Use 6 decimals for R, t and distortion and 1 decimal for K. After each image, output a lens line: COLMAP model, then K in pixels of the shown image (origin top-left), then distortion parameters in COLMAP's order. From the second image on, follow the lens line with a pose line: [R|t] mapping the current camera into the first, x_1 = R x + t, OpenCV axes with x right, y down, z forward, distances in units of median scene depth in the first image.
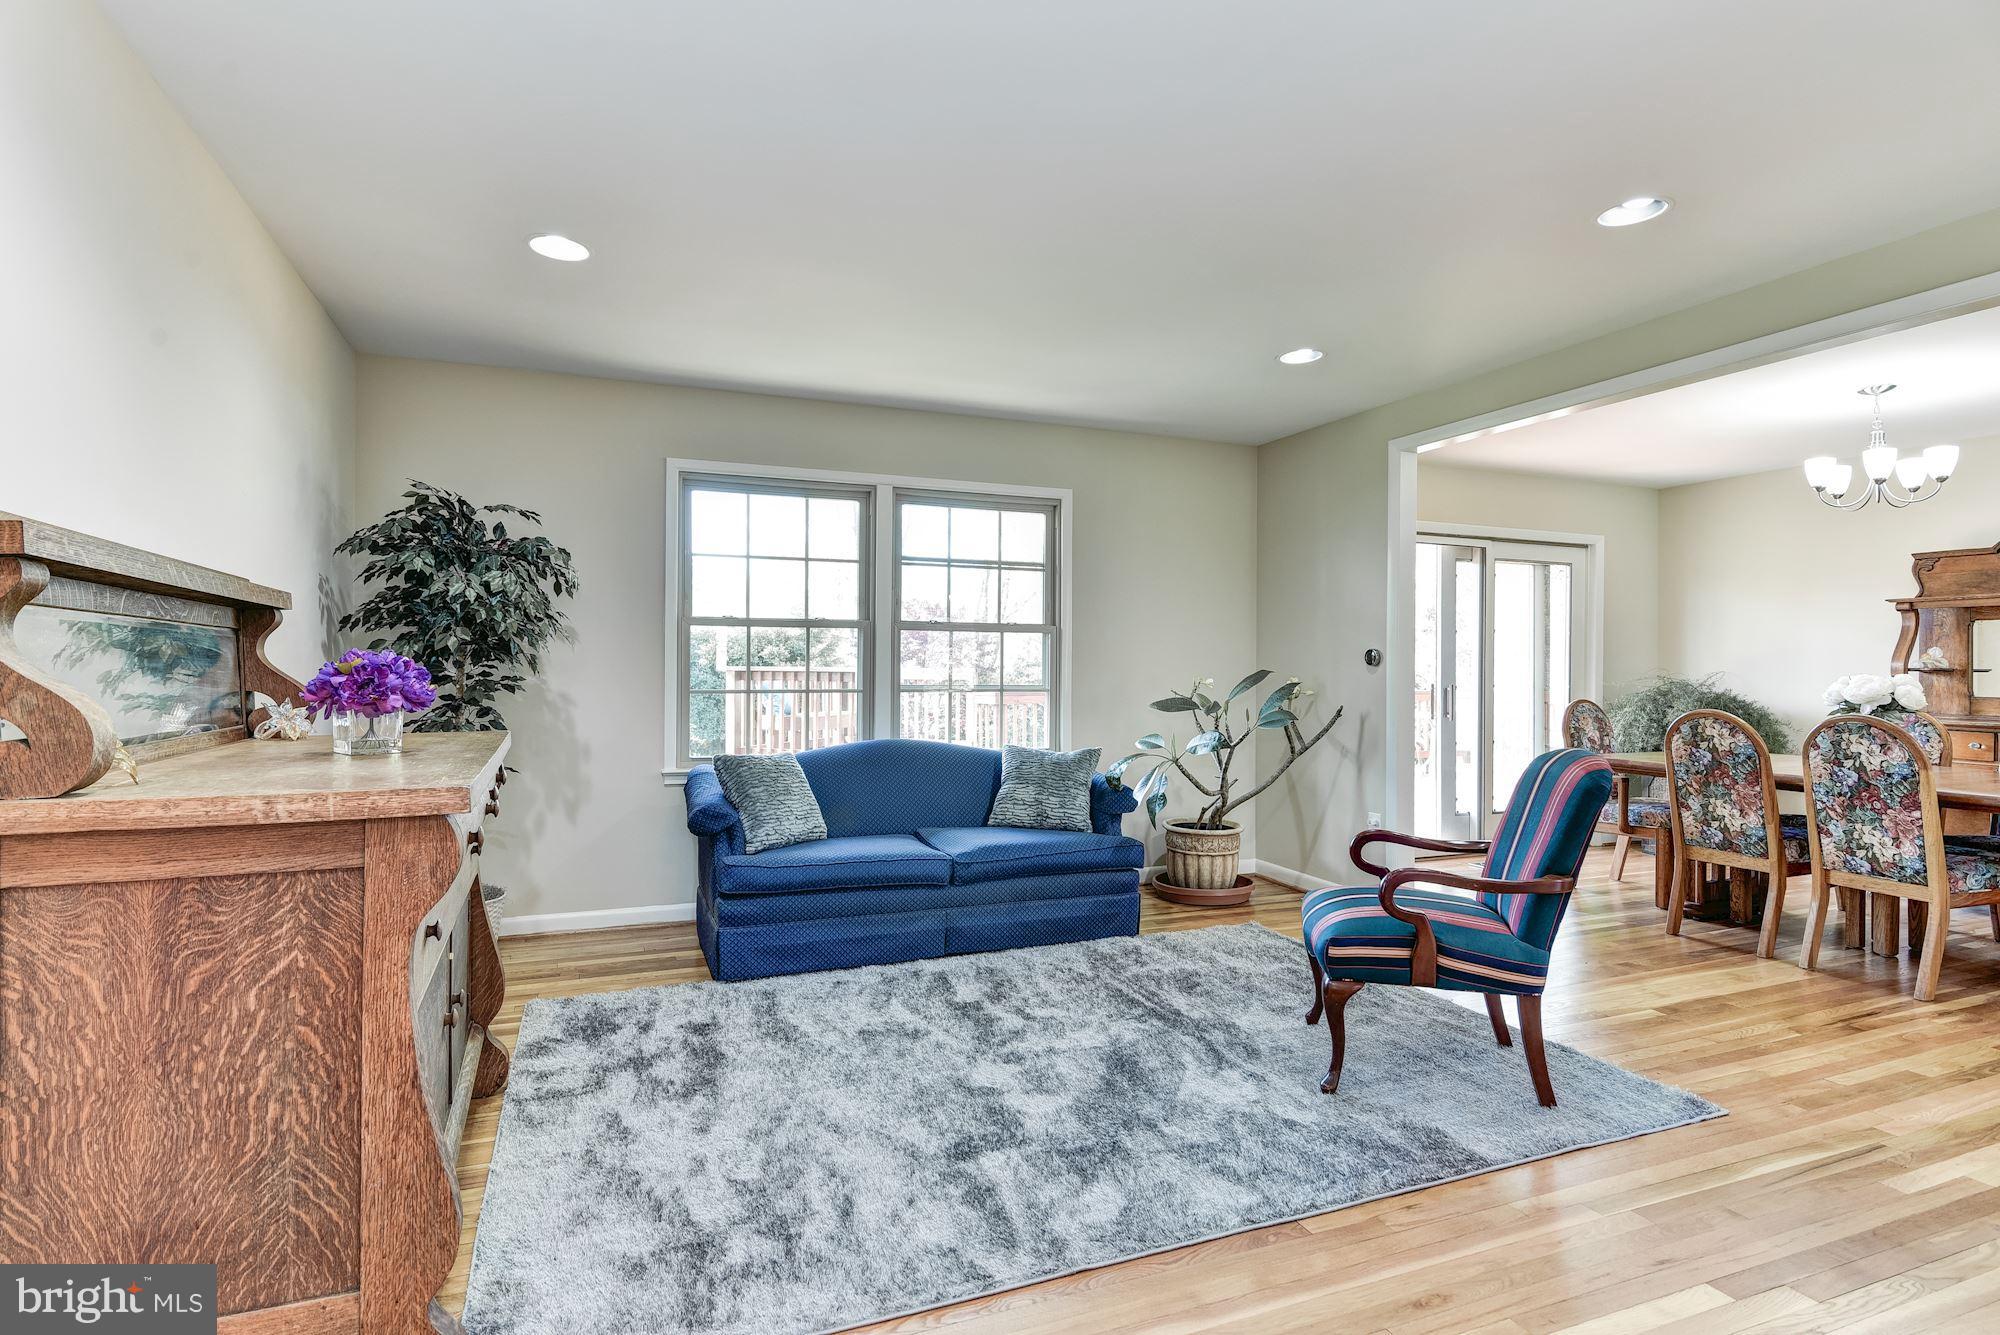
lens RADIAL K [[993.1, 0, 989.7], [0, 993.1, 664.4], [0, 0, 1]] dist [0.012694, -0.001945]
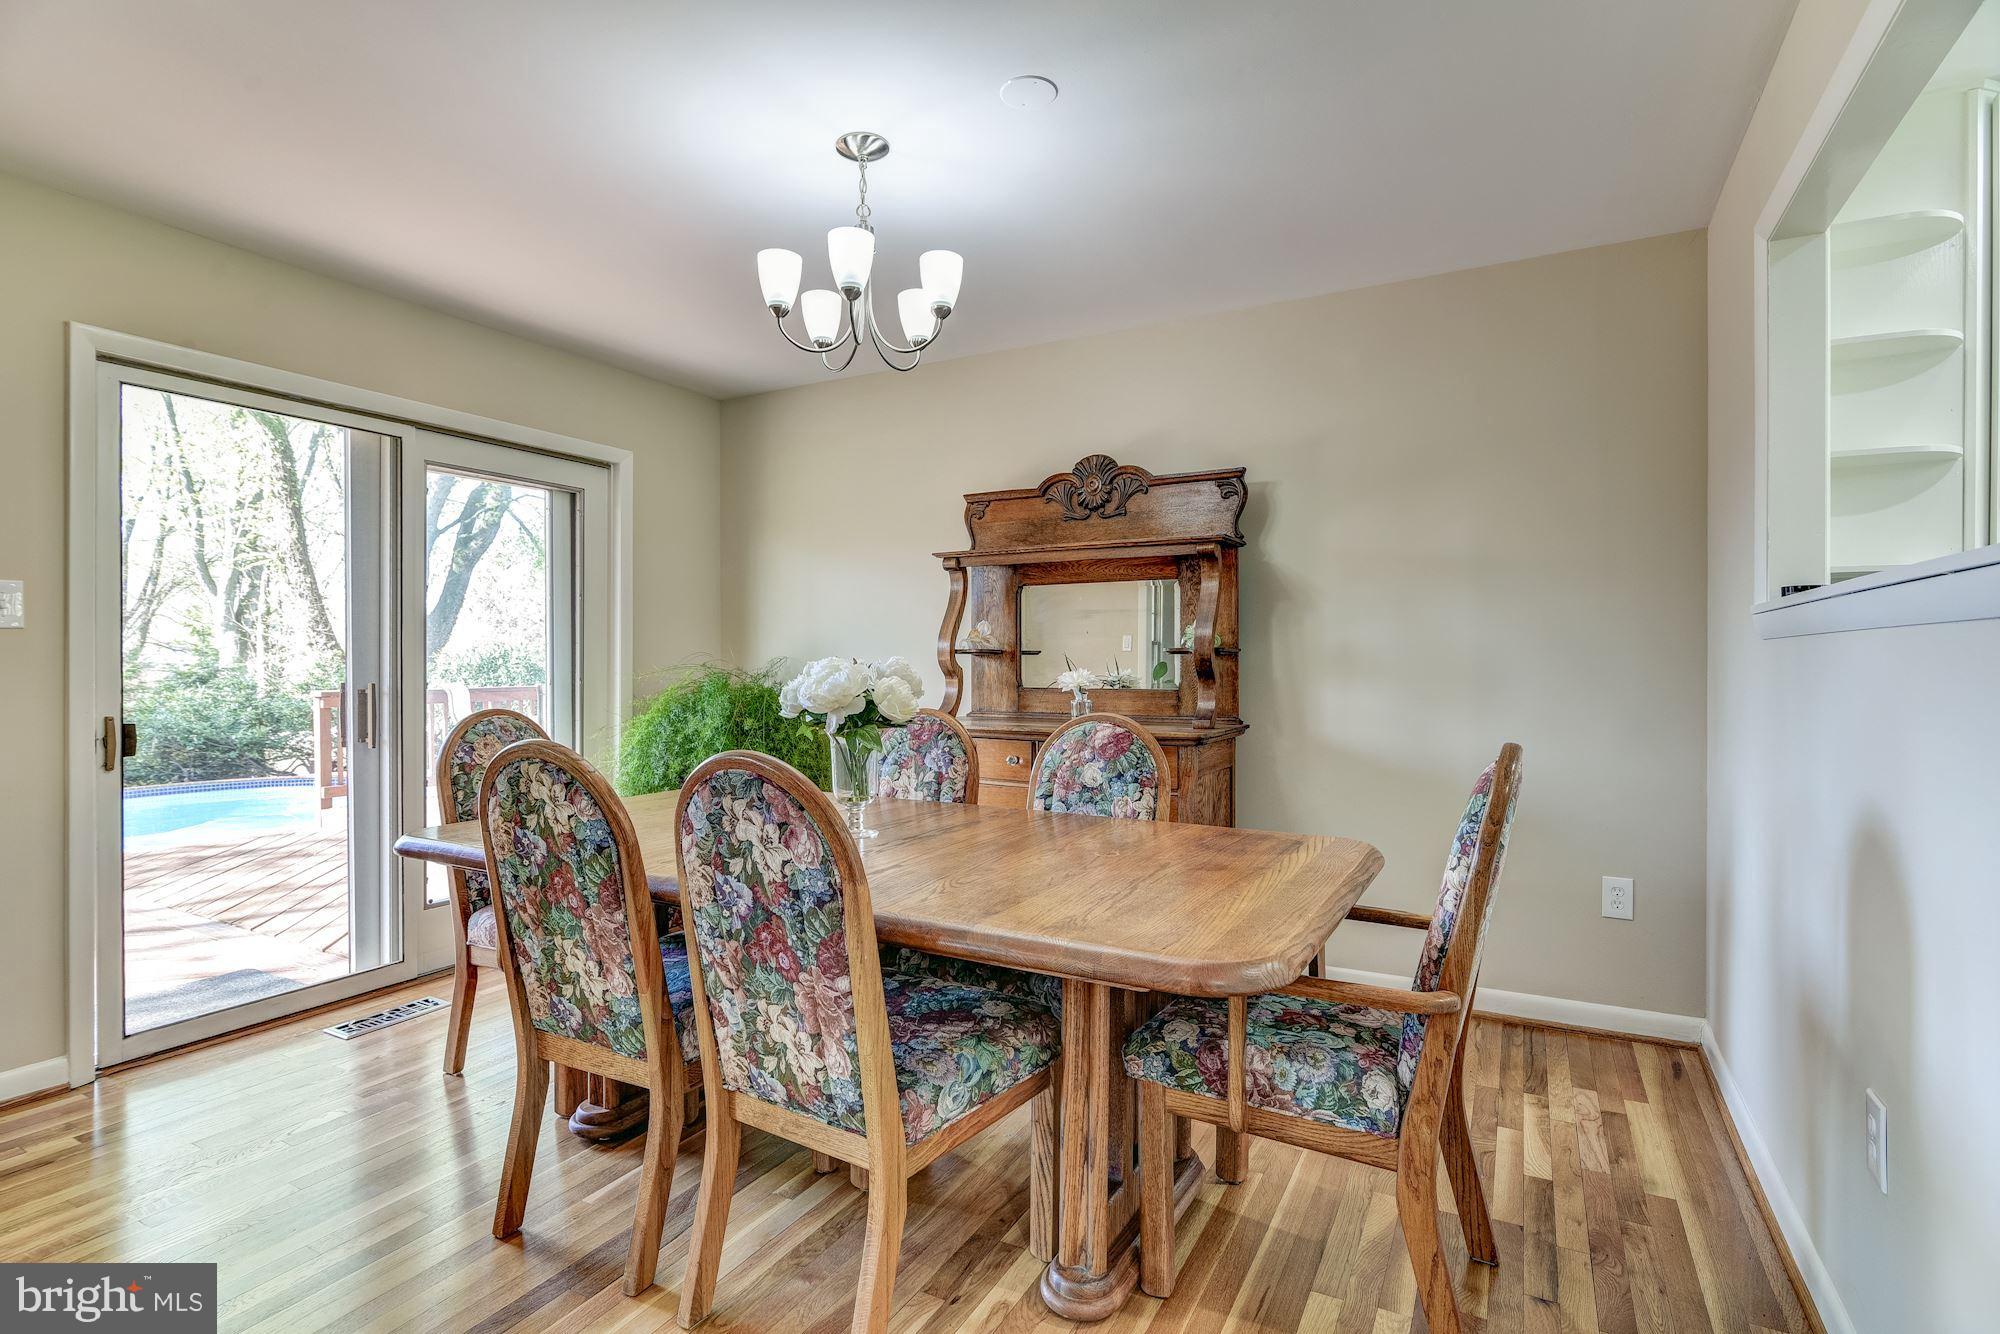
lens RADIAL K [[993.1, 0, 997.9], [0, 993.1, 663.6], [0, 0, 1]] dist [0.012694, -0.001945]
pose [[0.768390, -0.011402, 0.639880, 0.611461], [0.005933, 0.999925, 0.010693, 0.008319], [-0.639954, -0.004420, 0.768400, 0.549391]]
